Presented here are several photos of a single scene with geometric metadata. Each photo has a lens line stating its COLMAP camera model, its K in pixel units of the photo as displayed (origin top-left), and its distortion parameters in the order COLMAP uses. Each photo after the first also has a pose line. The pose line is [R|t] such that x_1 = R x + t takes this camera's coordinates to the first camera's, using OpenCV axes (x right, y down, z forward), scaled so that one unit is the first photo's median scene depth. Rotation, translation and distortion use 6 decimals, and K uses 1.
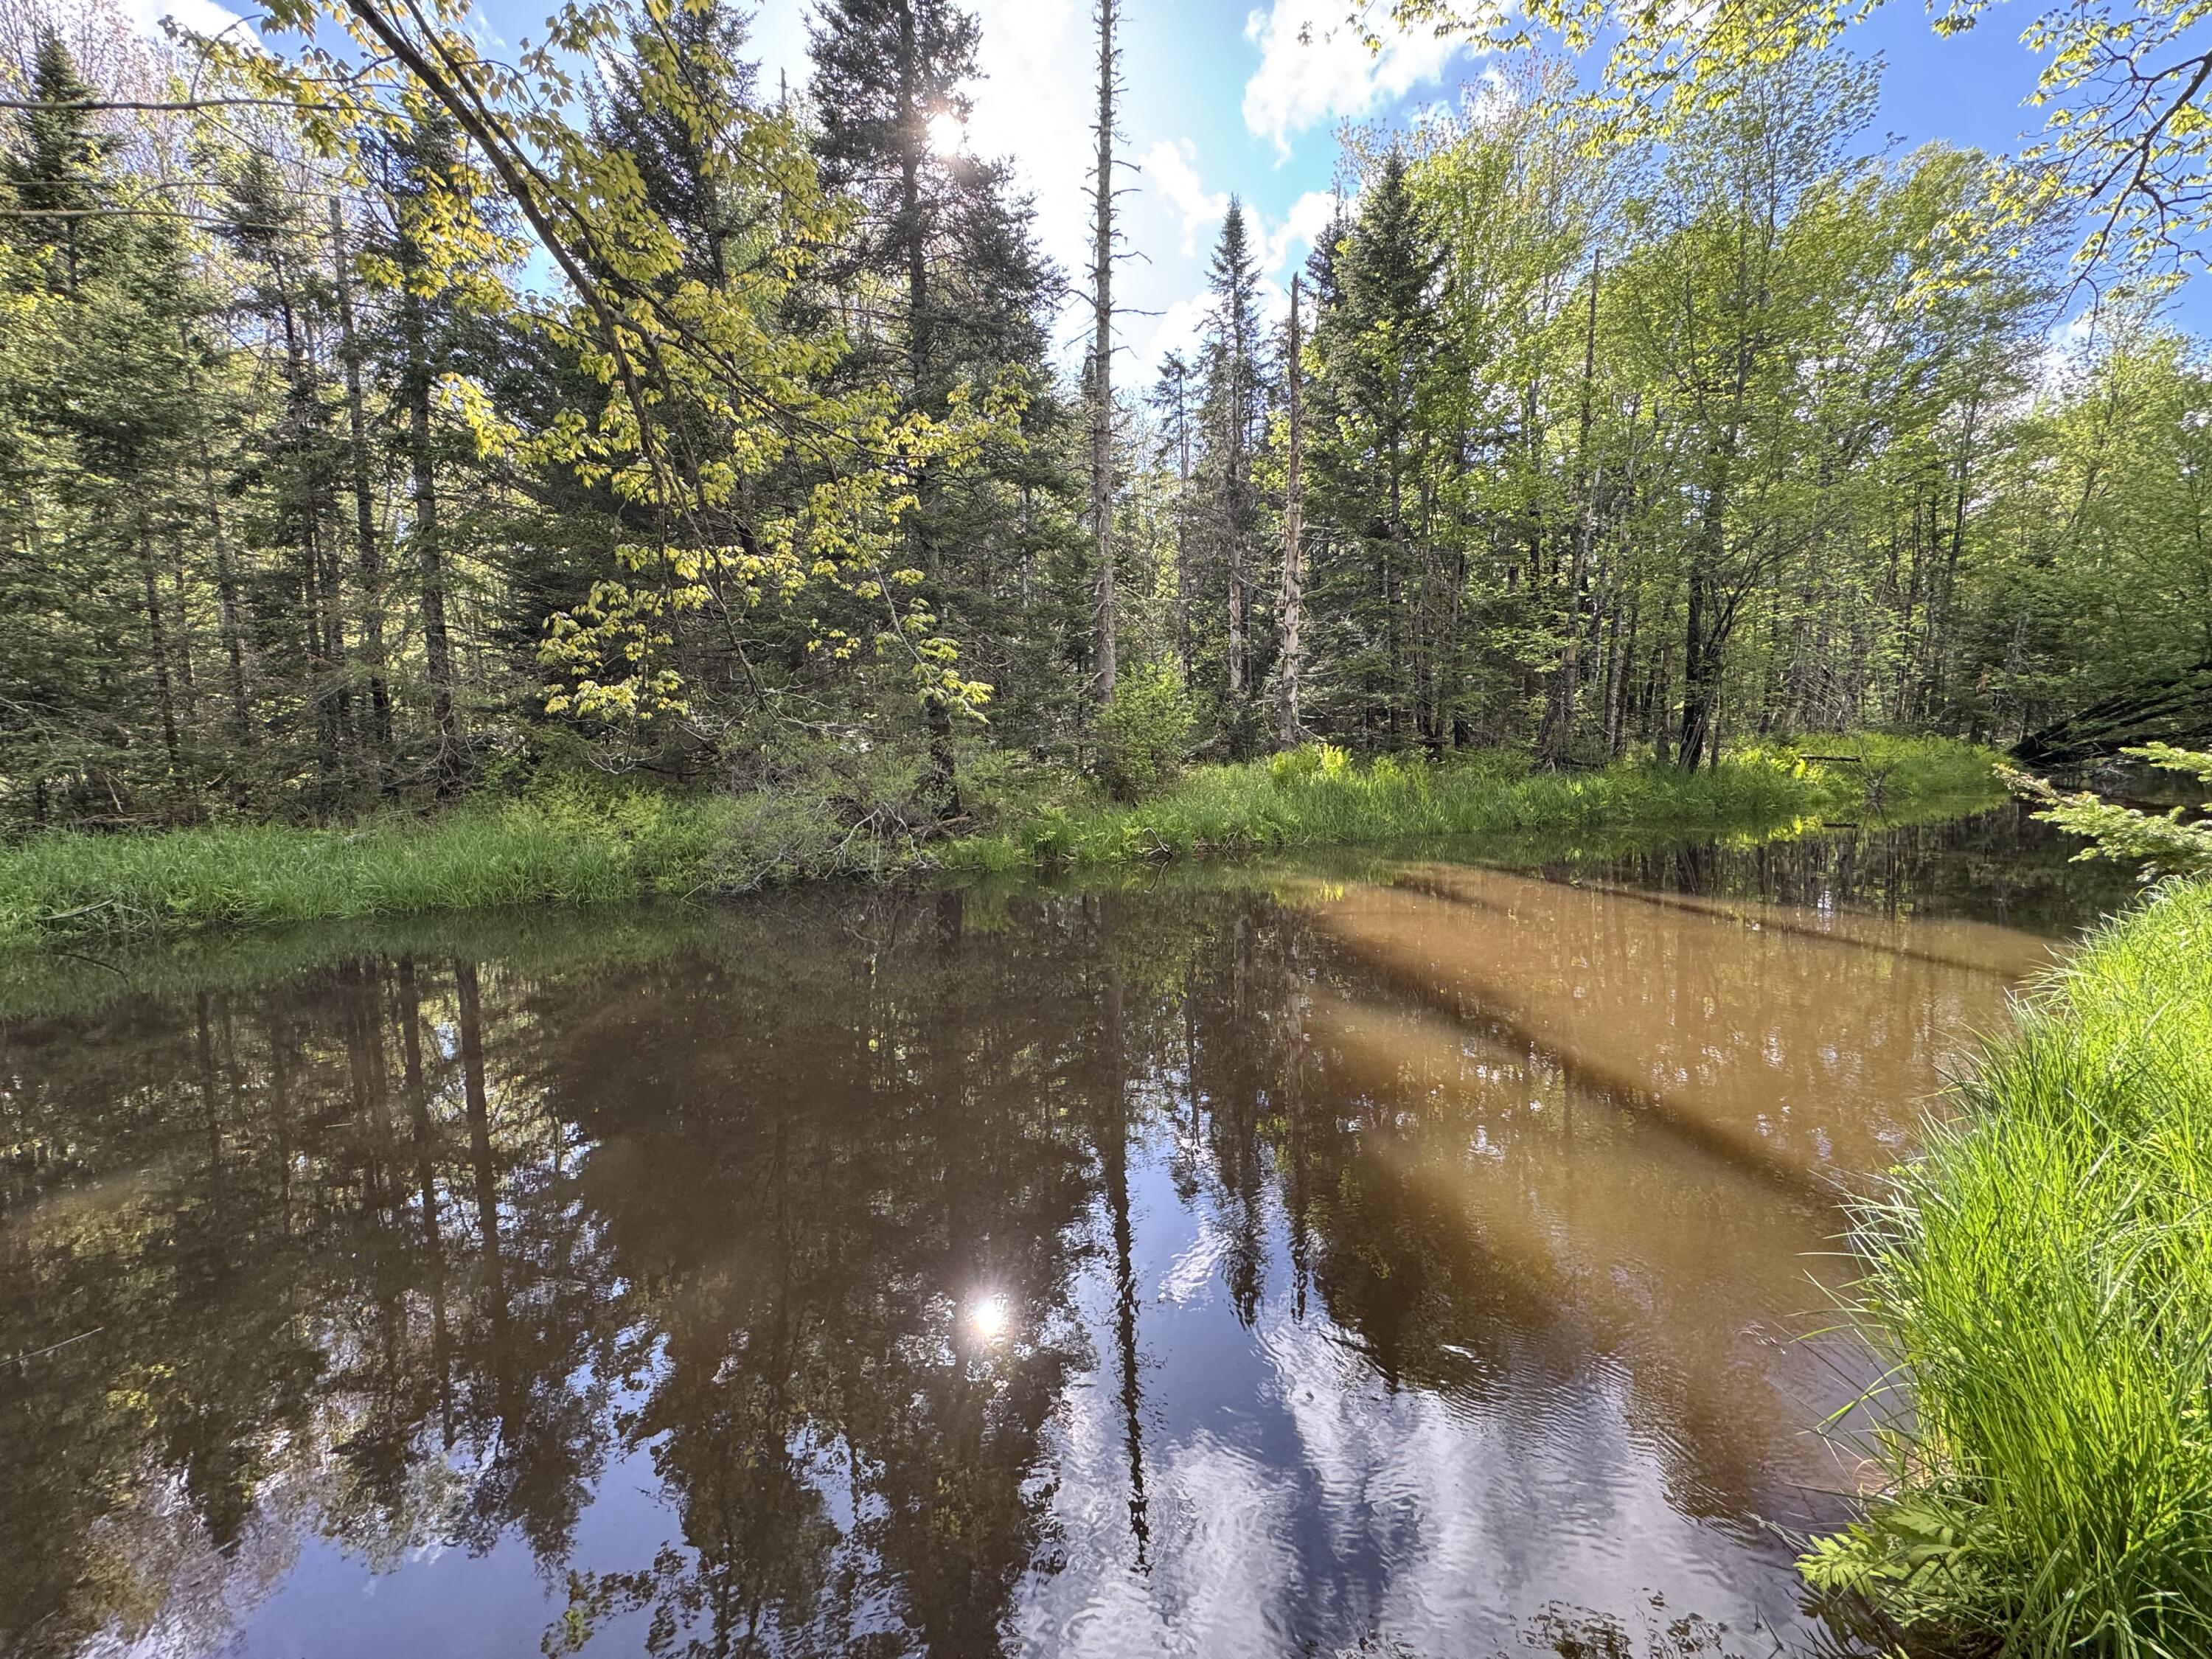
lens RADIAL K [[885.7, 0, 1104.0], [0, 885.7, 829.0], [0, 0, 1]] dist [-0.001903, 0.000249]
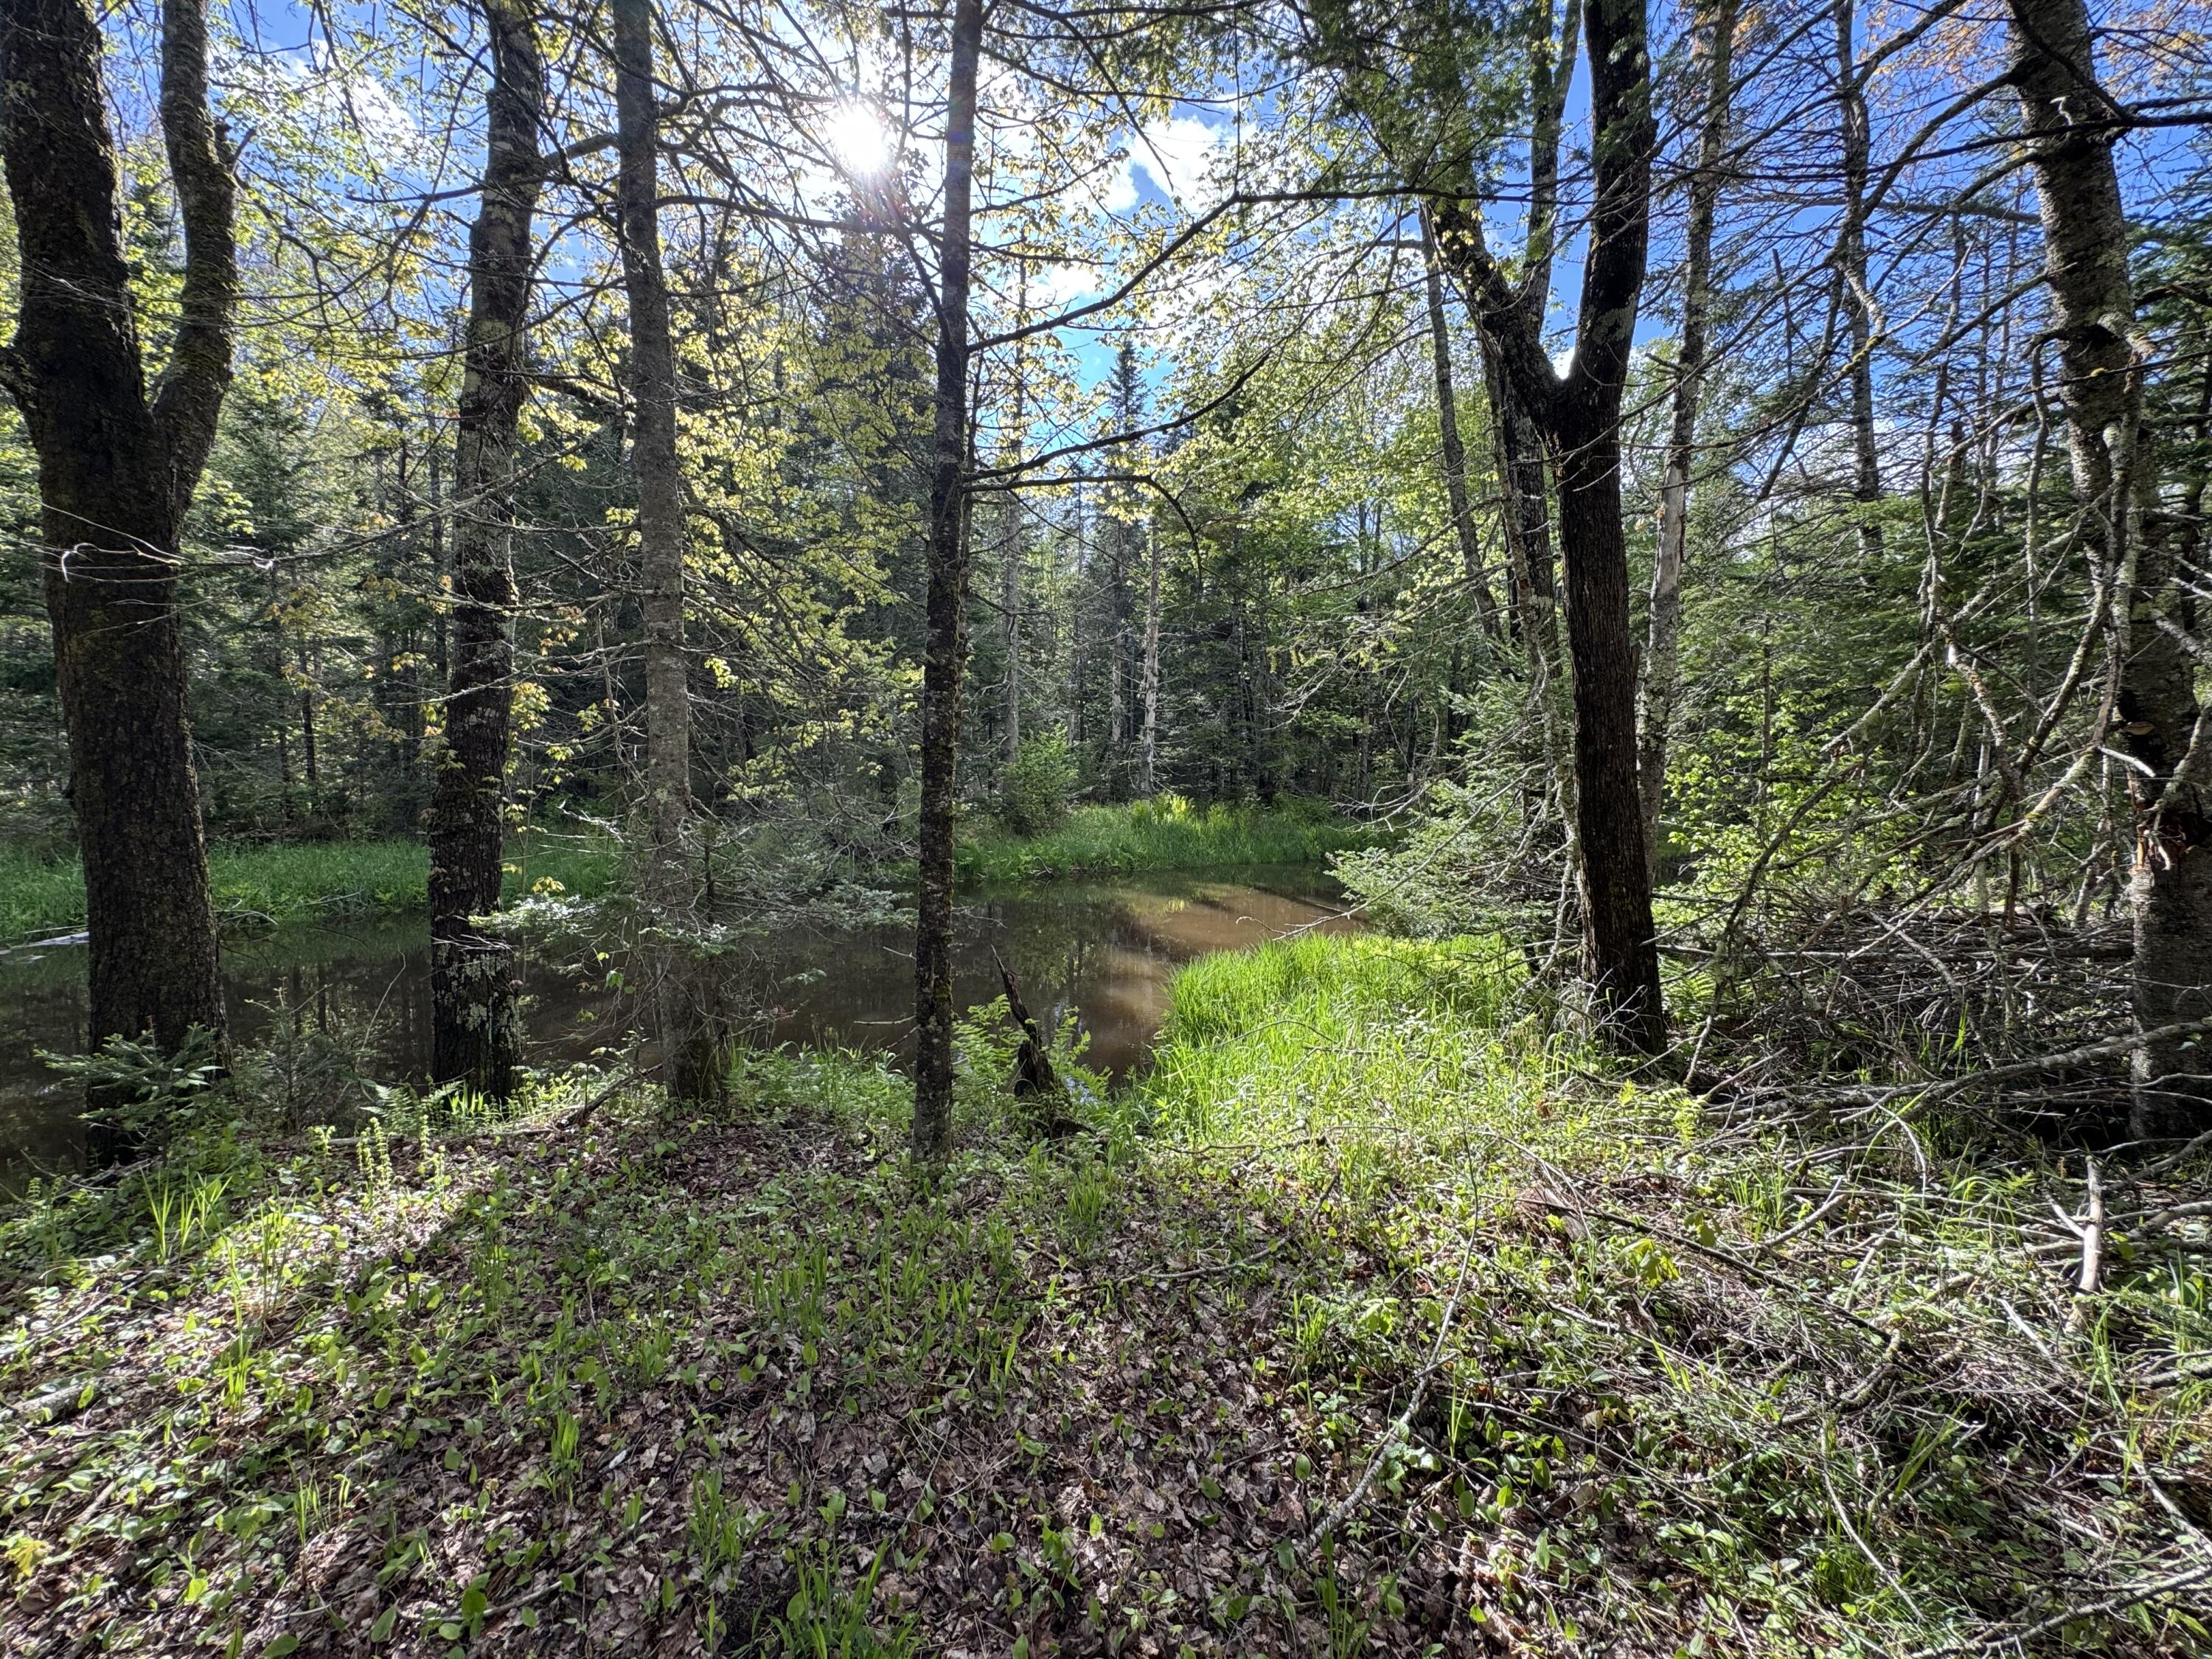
lens RADIAL K [[885.7, 0, 1104.0], [0, 885.7, 829.0], [0, 0, 1]] dist [-0.001903, 0.000249]
pose [[0.993709, 0.023721, 0.109449, -0.001012], [-0.021618, 0.999559, -0.020363, -0.011441], [-0.109884, 0.017868, 0.993784, -0.267877]]
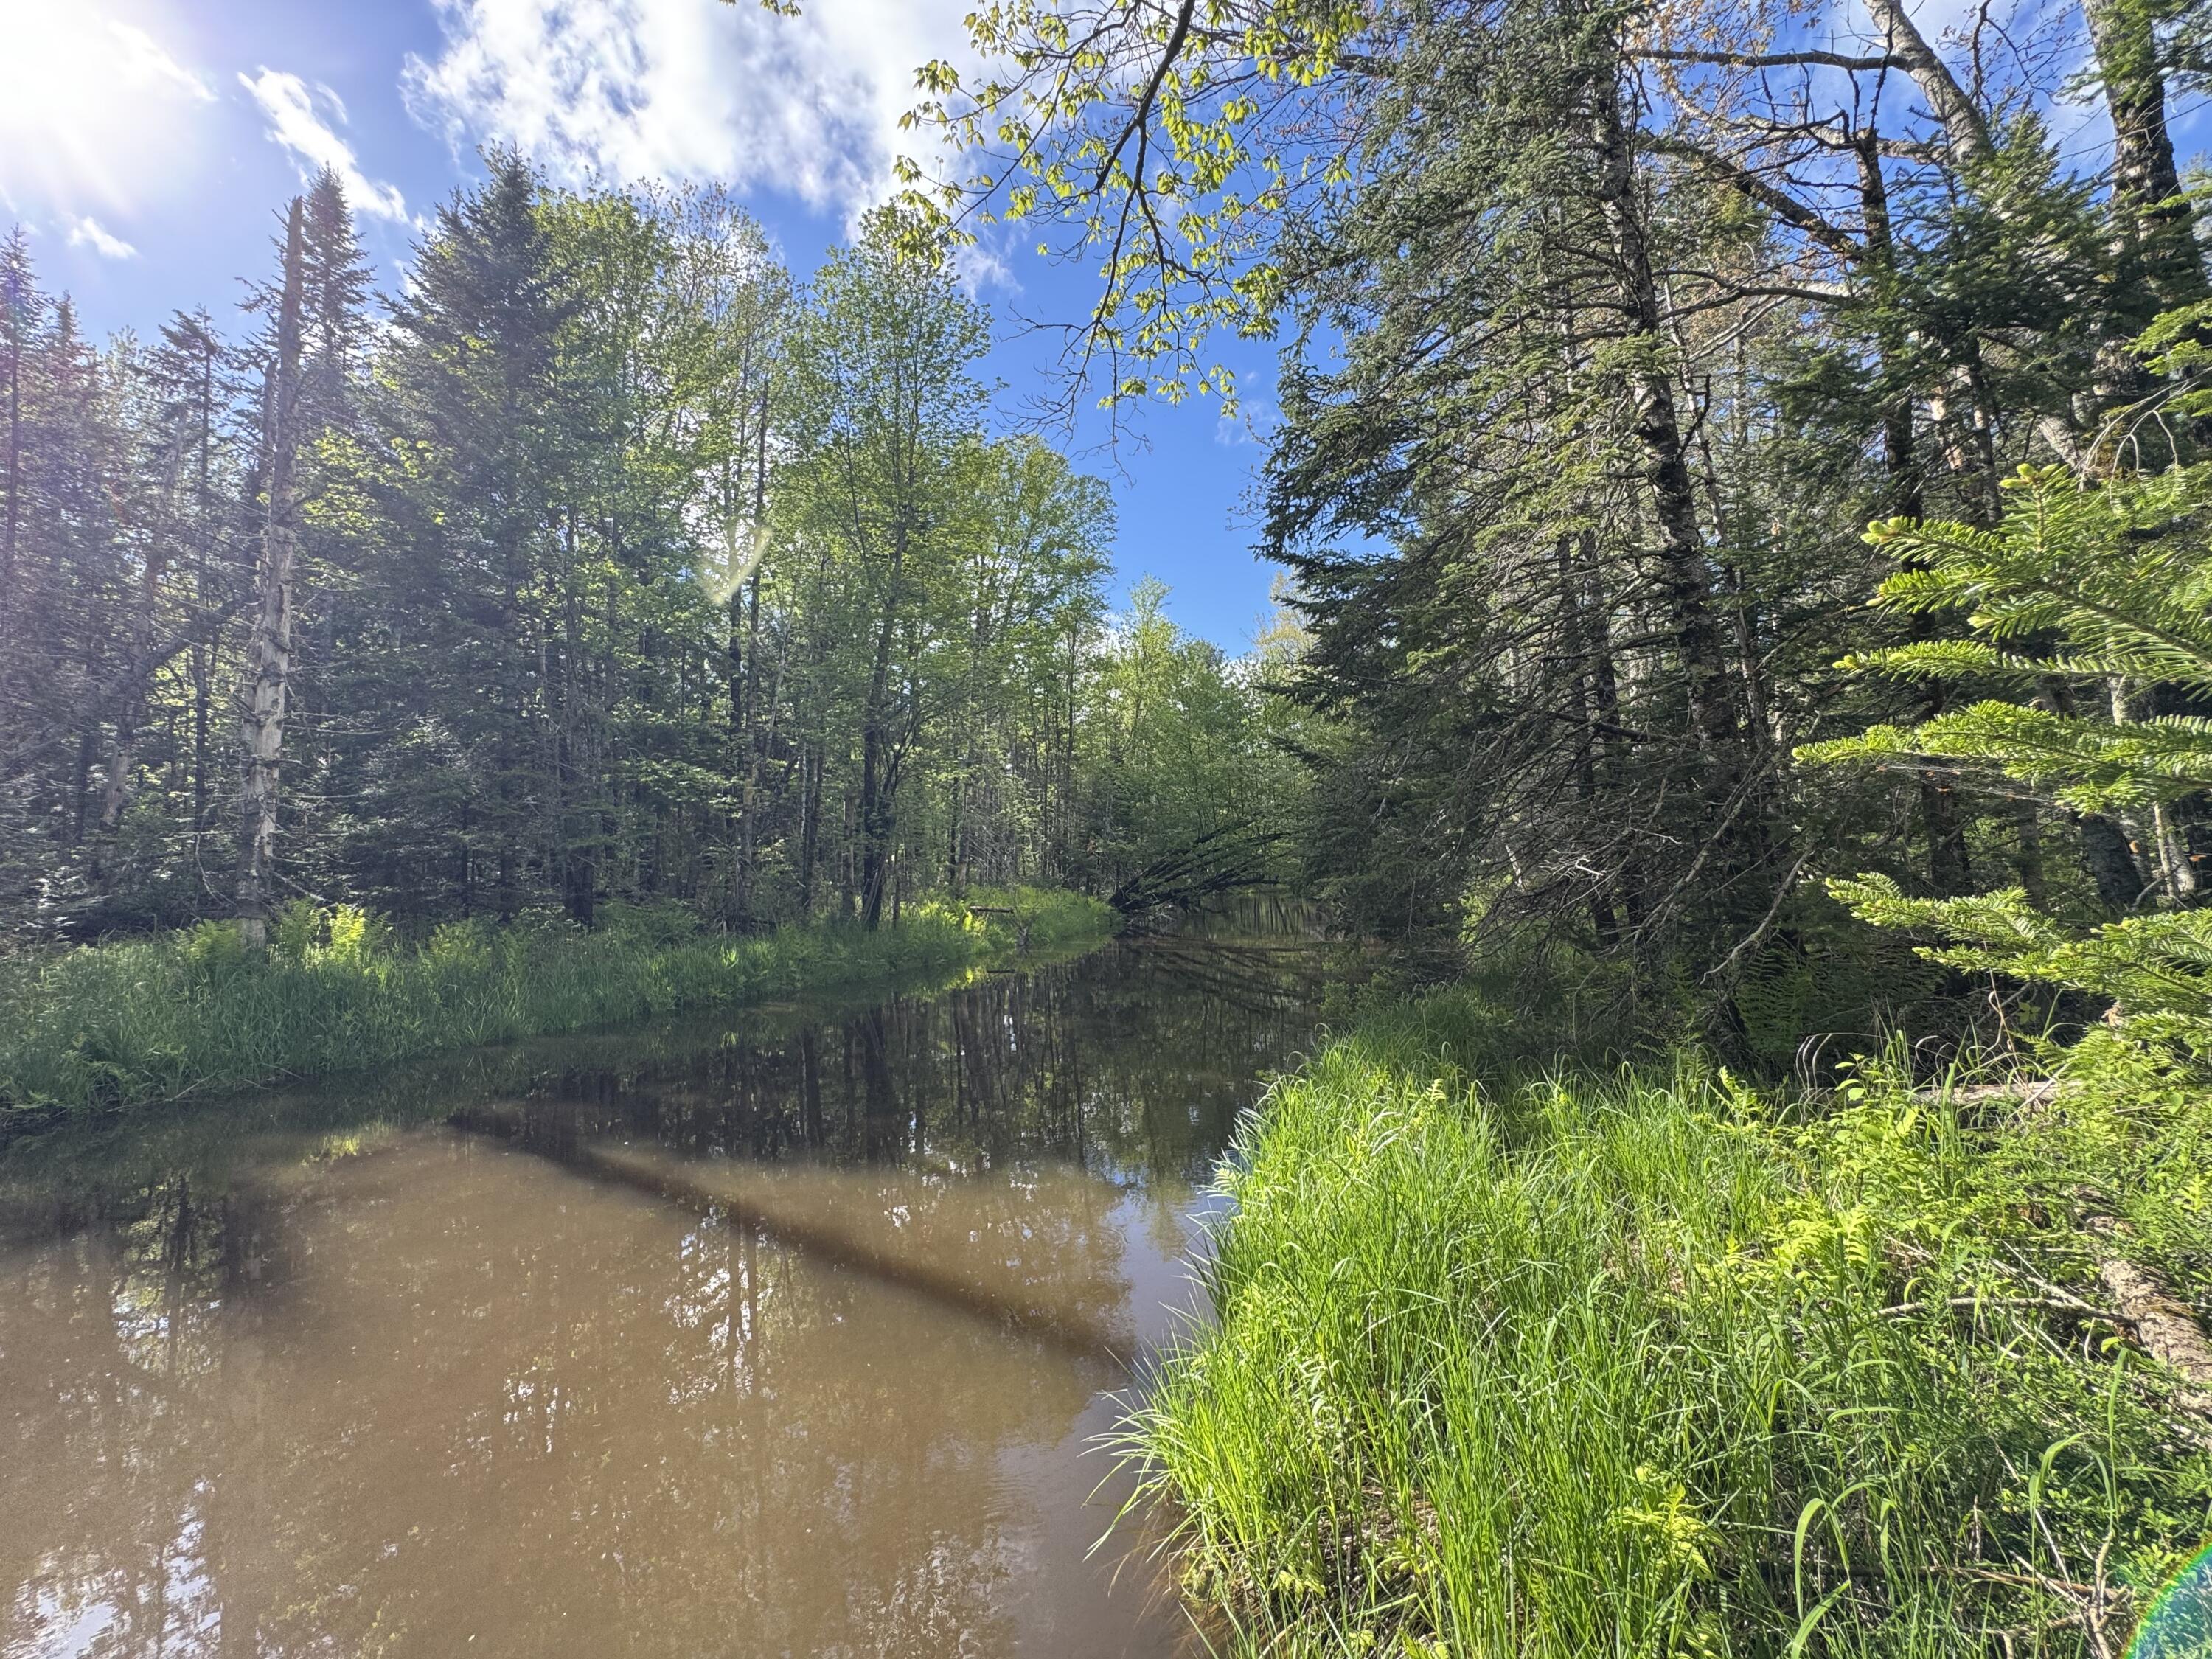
lens RADIAL K [[885.7, 0, 1104.0], [0, 885.7, 829.0], [0, 0, 1]] dist [-0.001903, 0.000249]
pose [[0.707467, 0.050252, 0.704957, 0.158815], [0.065905, 0.988432, -0.136598, -0.022817], [-0.703666, 0.143099, 0.695971, 0.141540]]
